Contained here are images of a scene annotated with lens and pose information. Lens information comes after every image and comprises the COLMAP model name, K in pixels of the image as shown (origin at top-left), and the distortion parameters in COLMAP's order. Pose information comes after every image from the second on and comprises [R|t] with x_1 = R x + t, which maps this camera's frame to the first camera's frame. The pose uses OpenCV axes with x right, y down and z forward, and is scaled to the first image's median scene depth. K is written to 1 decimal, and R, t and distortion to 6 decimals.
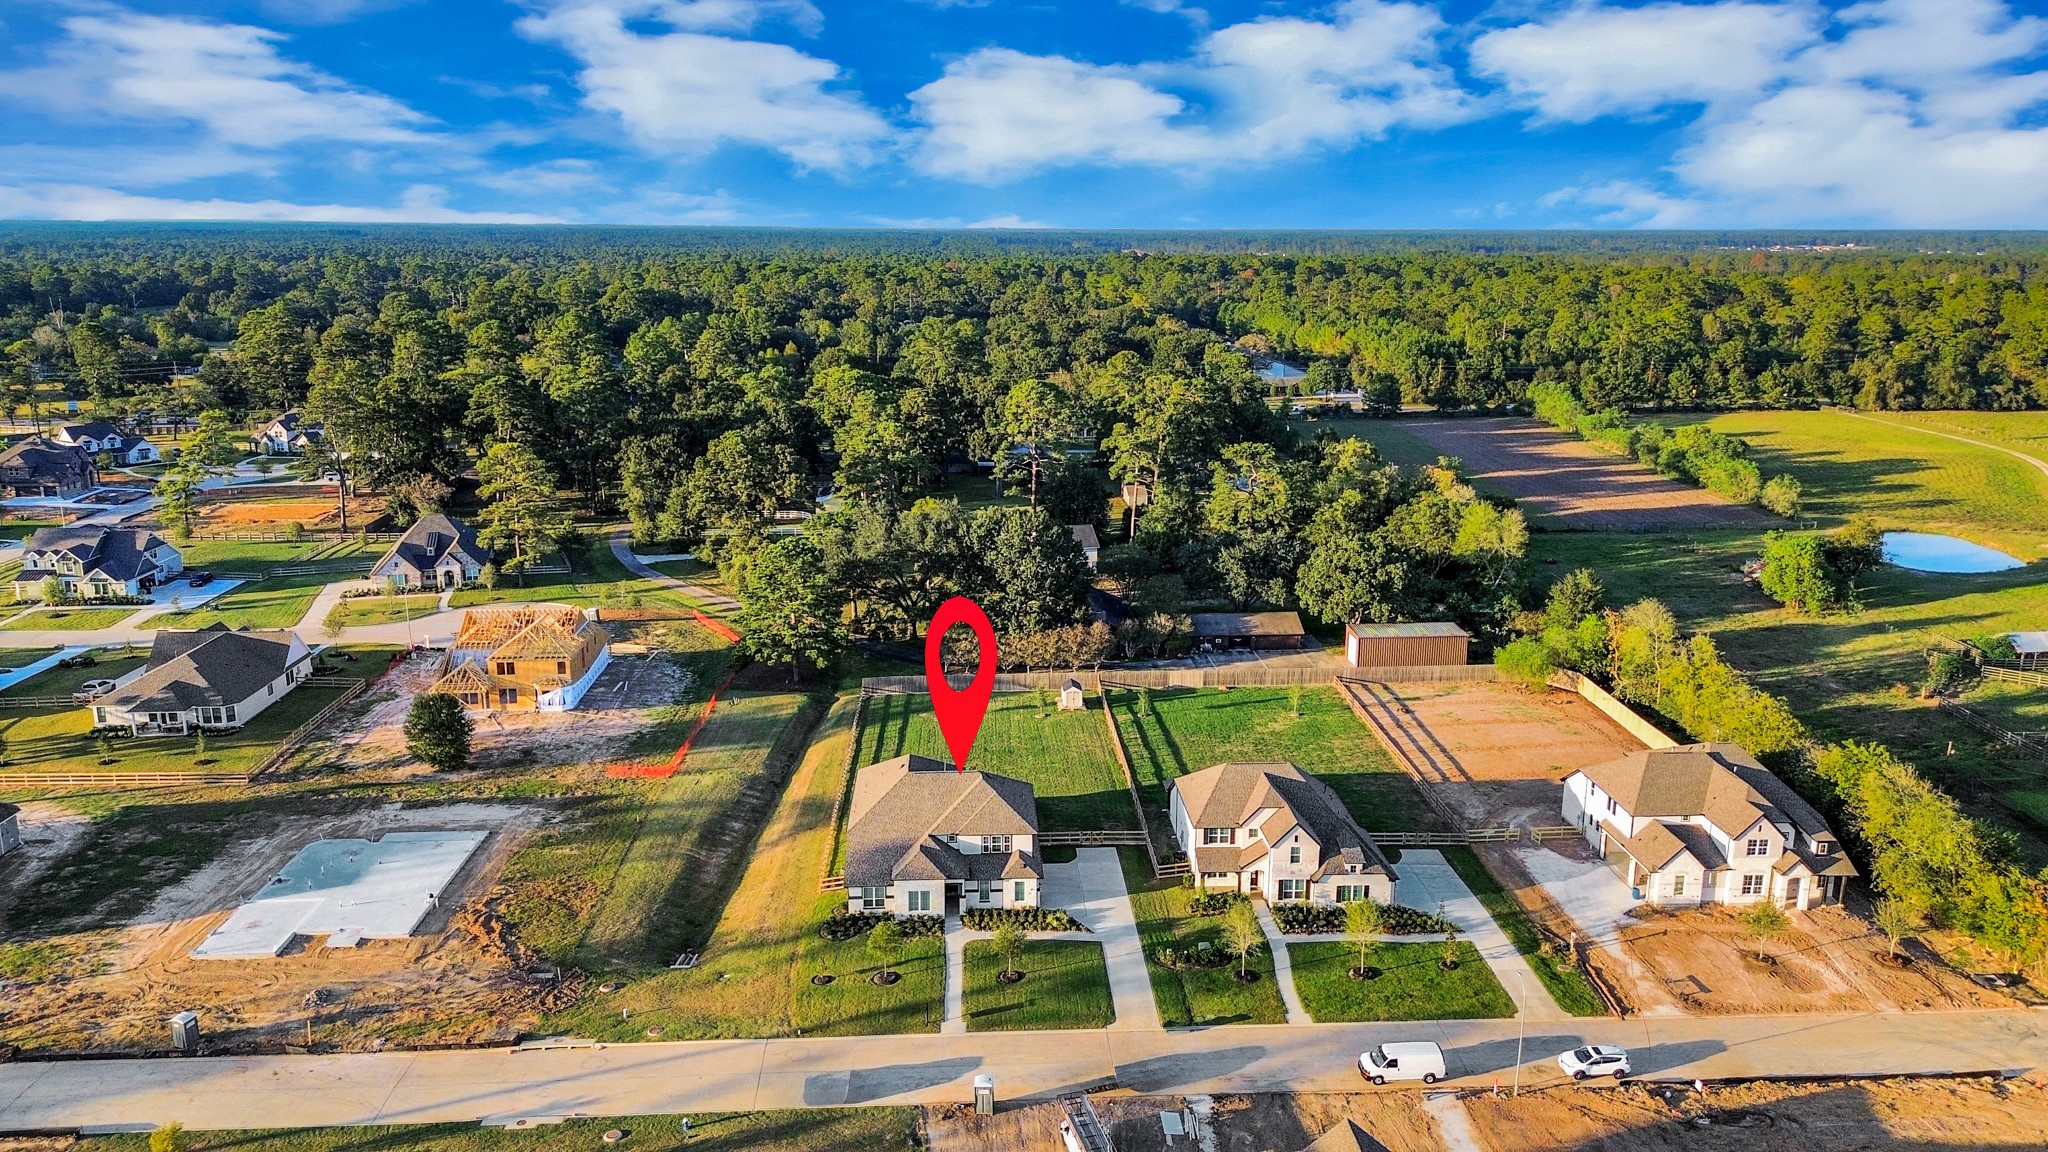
lens RADIAL K [[1436.3, 0, 1031.1], [0, 1436.3, 571.8], [0, 0, 1]] dist [0.102593, -0.127682]
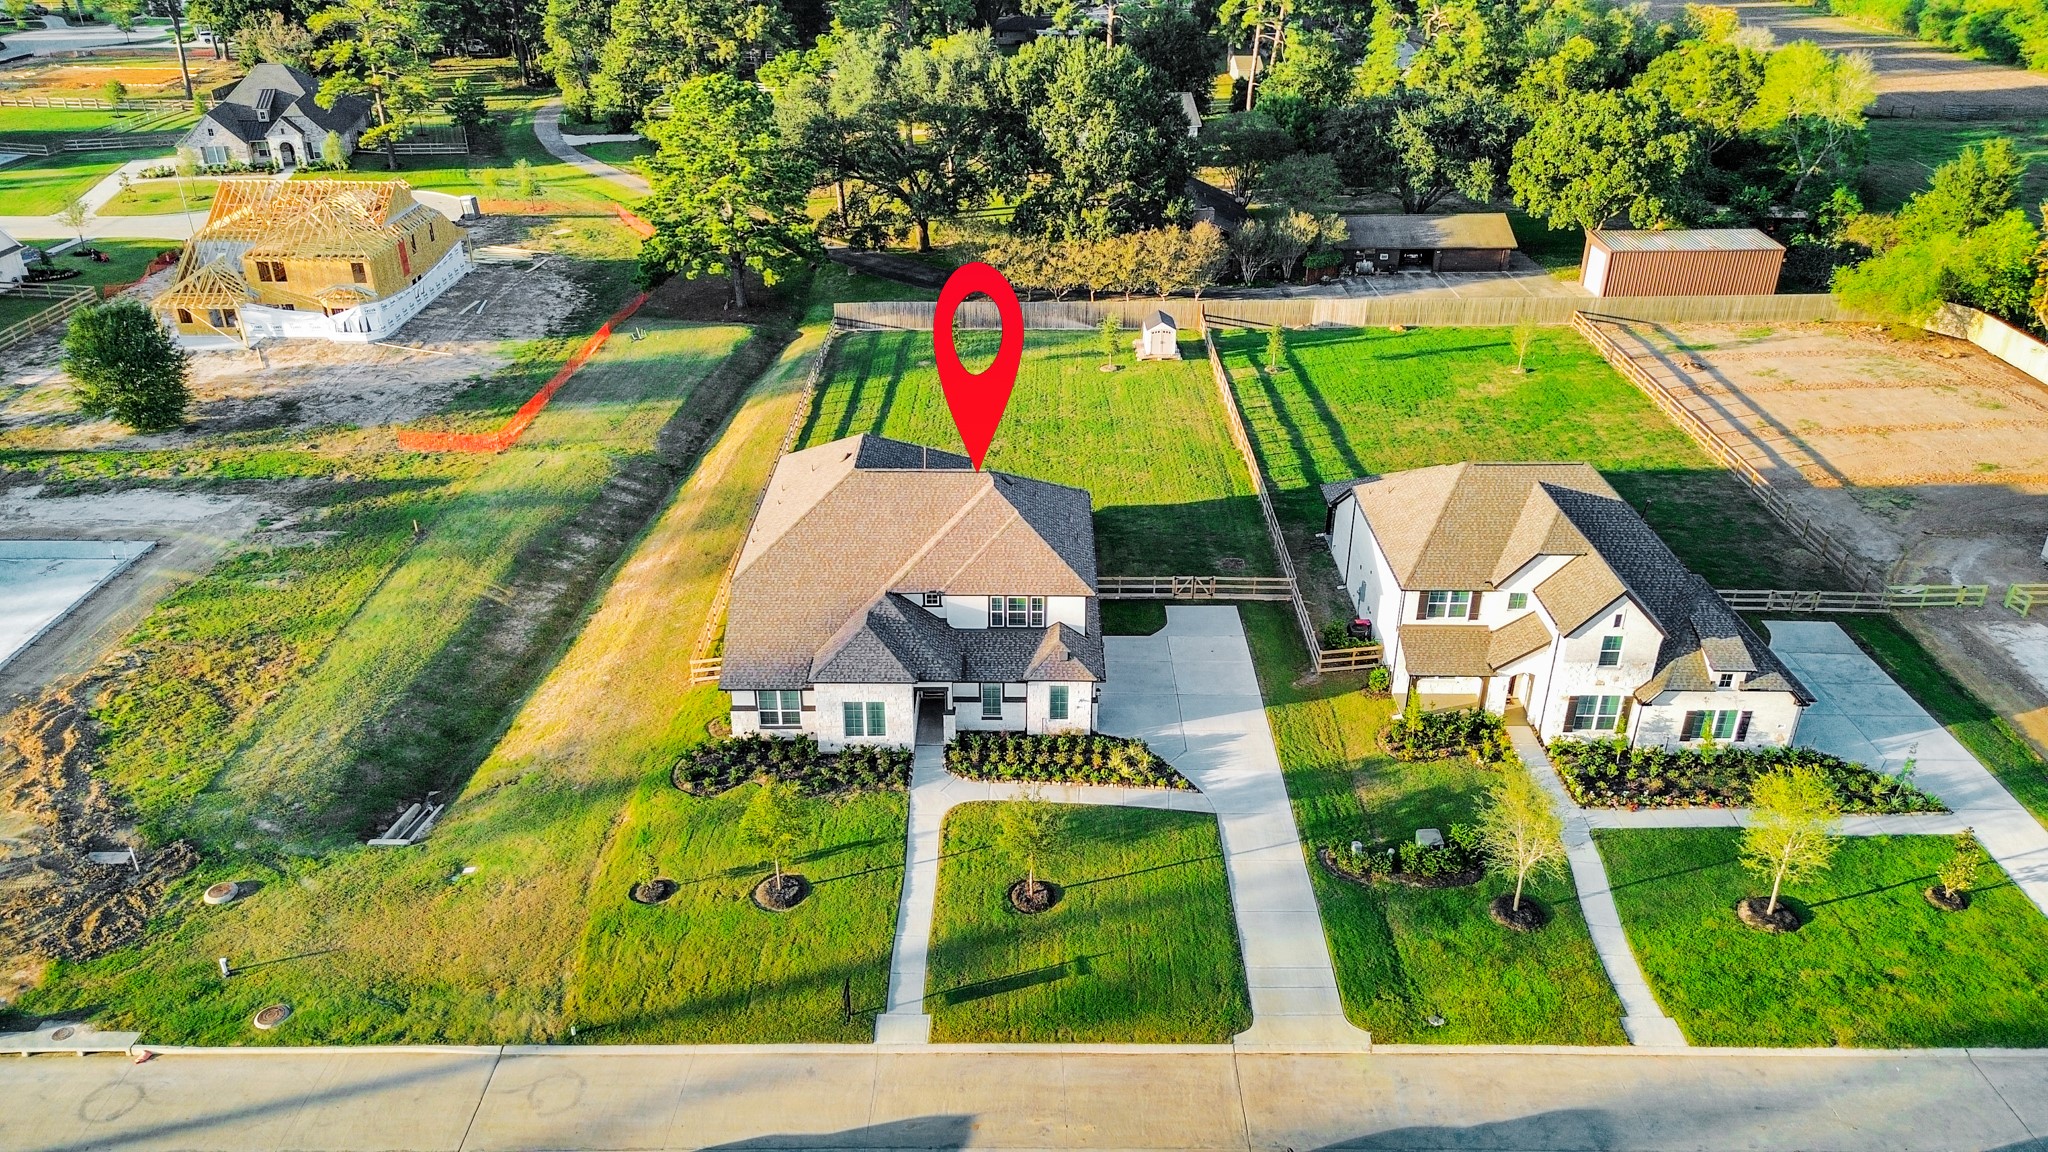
lens RADIAL K [[1436.3, 0, 1031.1], [0, 1436.3, 571.8], [0, 0, 1]] dist [0.102593, -0.127682]
pose [[0.998681, 0.024813, -0.044956, 0.003262], [-0.013418, 0.971185, 0.237947, 0.040739], [0.049565, -0.237030, 0.970237, 0.398522]]
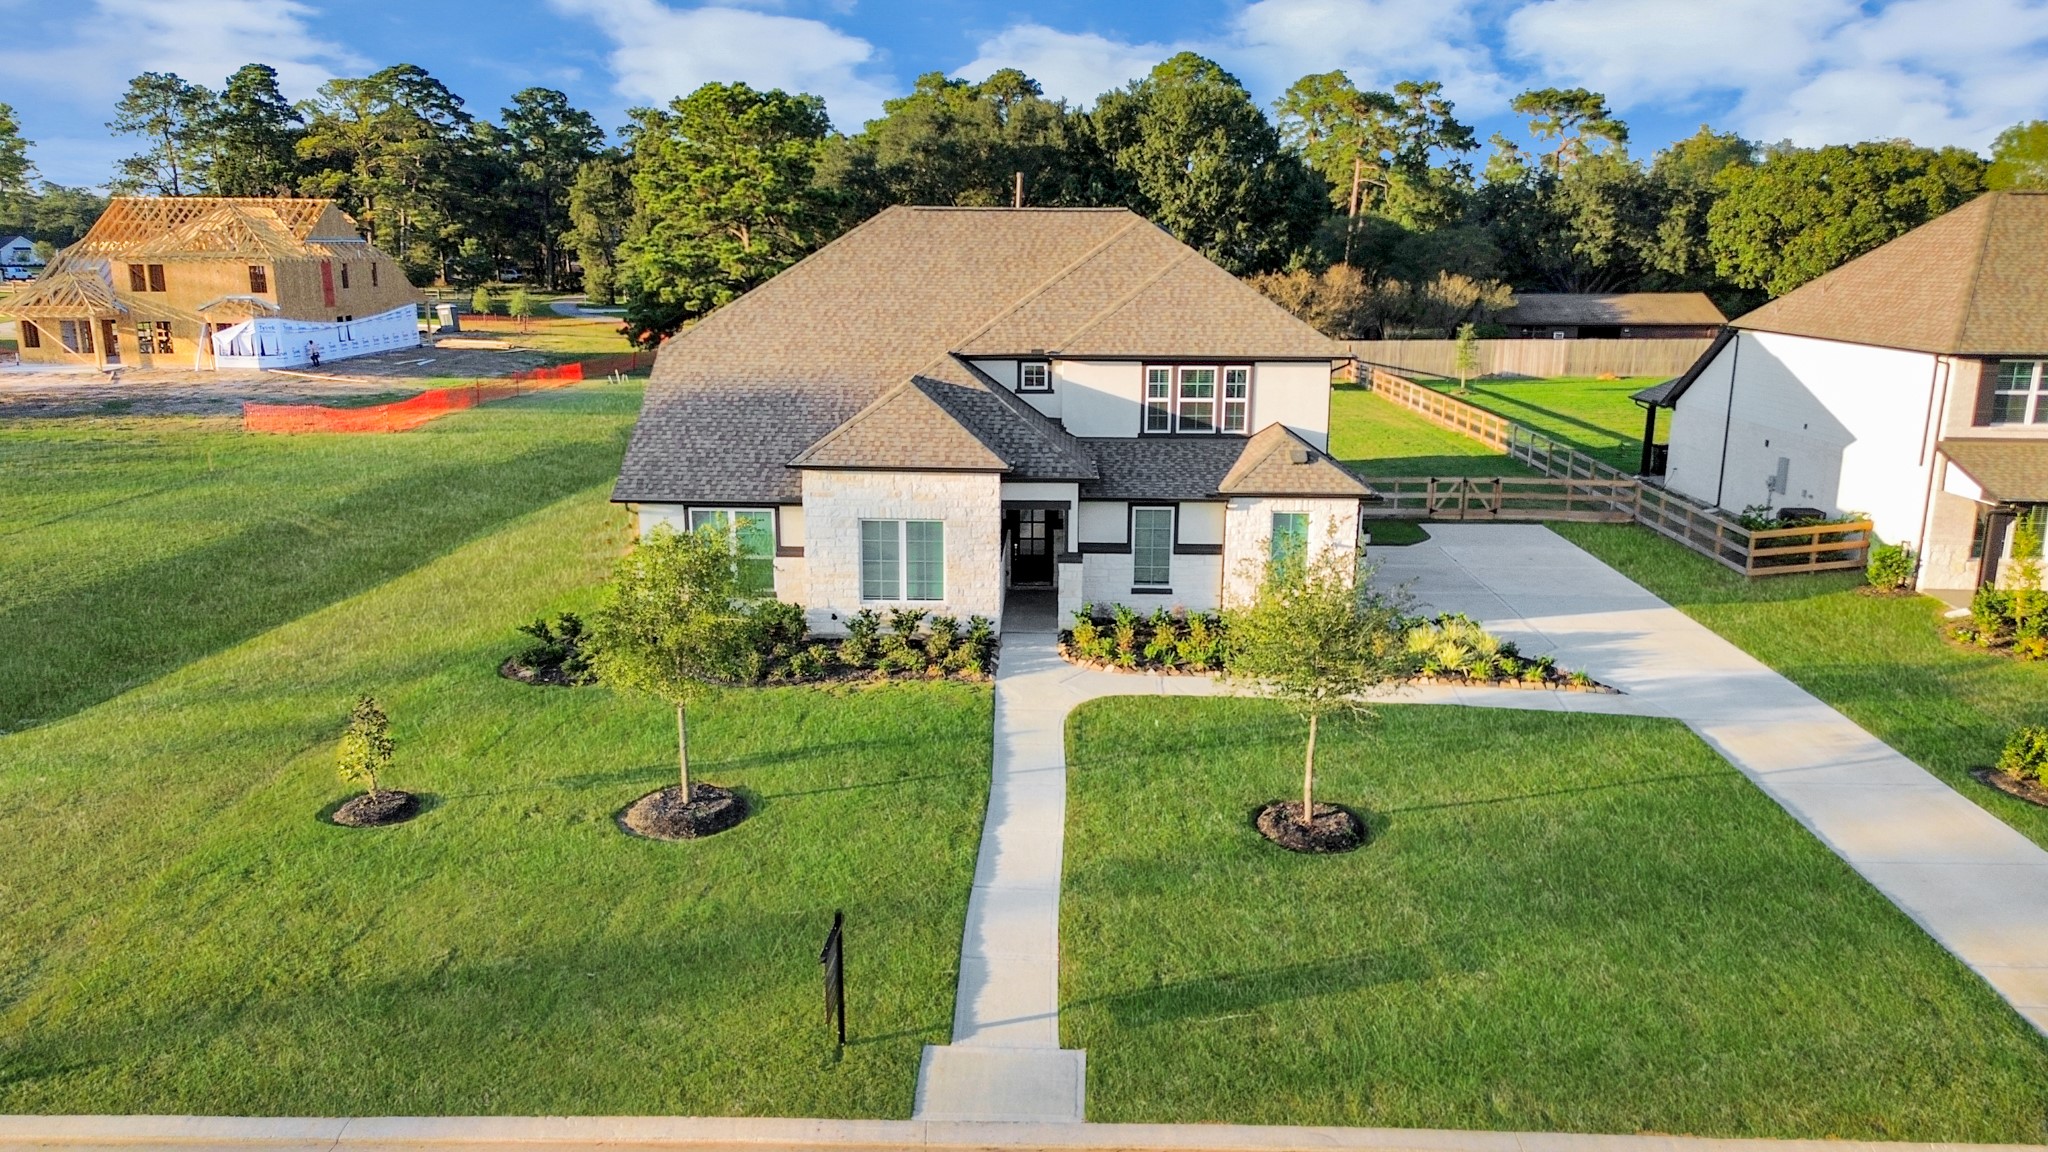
lens RADIAL K [[1436.3, 0, 1031.1], [0, 1436.3, 571.8], [0, 0, 1]] dist [0.102593, -0.127682]
pose [[0.997197, 0.019111, -0.072338, -0.027989], [-0.019523, 0.999797, -0.004983, 0.178771], [0.072229, 0.006382, 0.997368, 0.579552]]
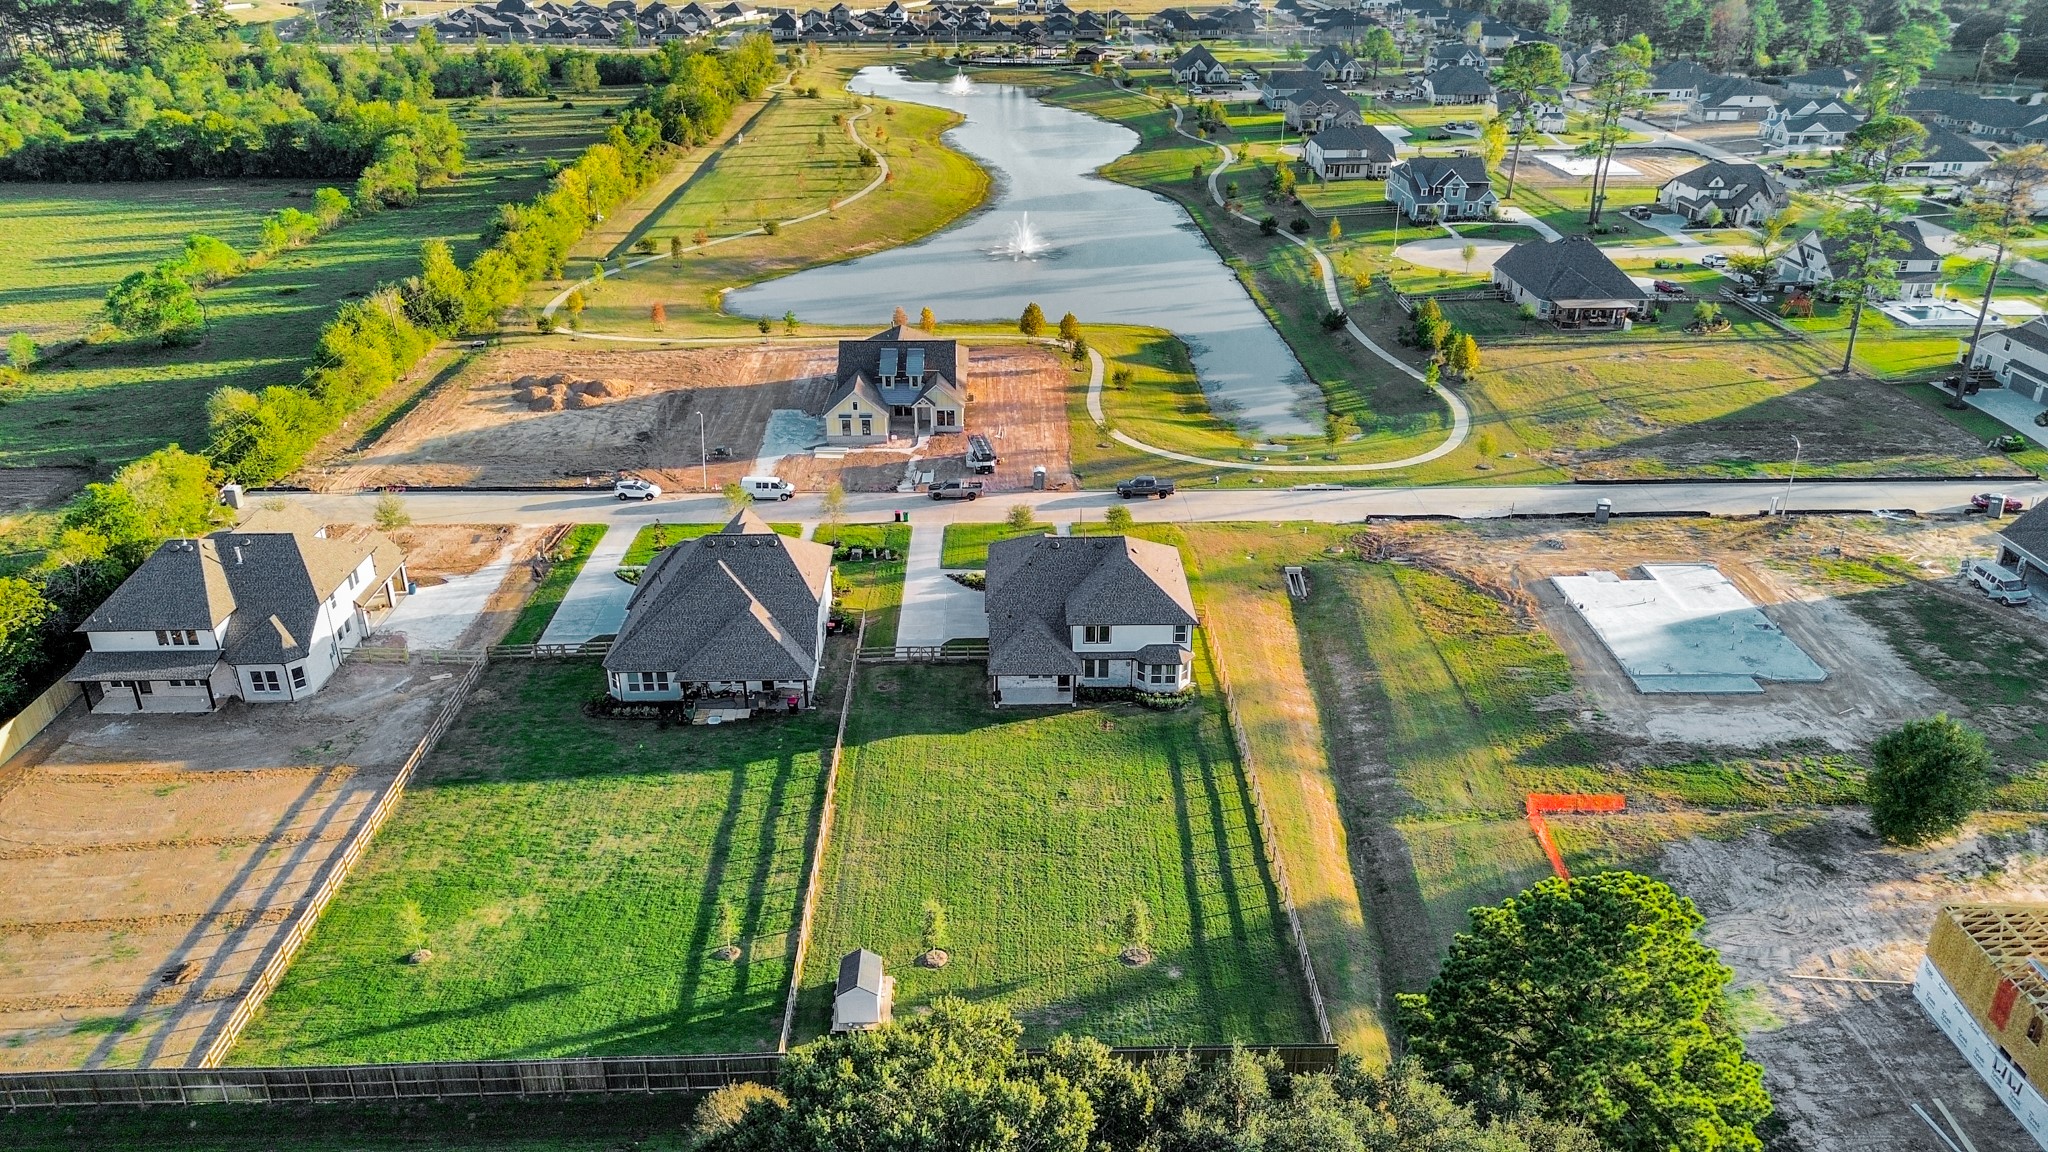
lens RADIAL K [[1436.3, 0, 1031.1], [0, 1436.3, 571.8], [0, 0, 1]] dist [0.102593, -0.127682]
pose [[-0.999501, -0.018279, 0.025761, -0.040903], [0.001845, 0.780364, 0.625323, -0.349074], [-0.031533, 0.625058, -0.779941, 1.436997]]
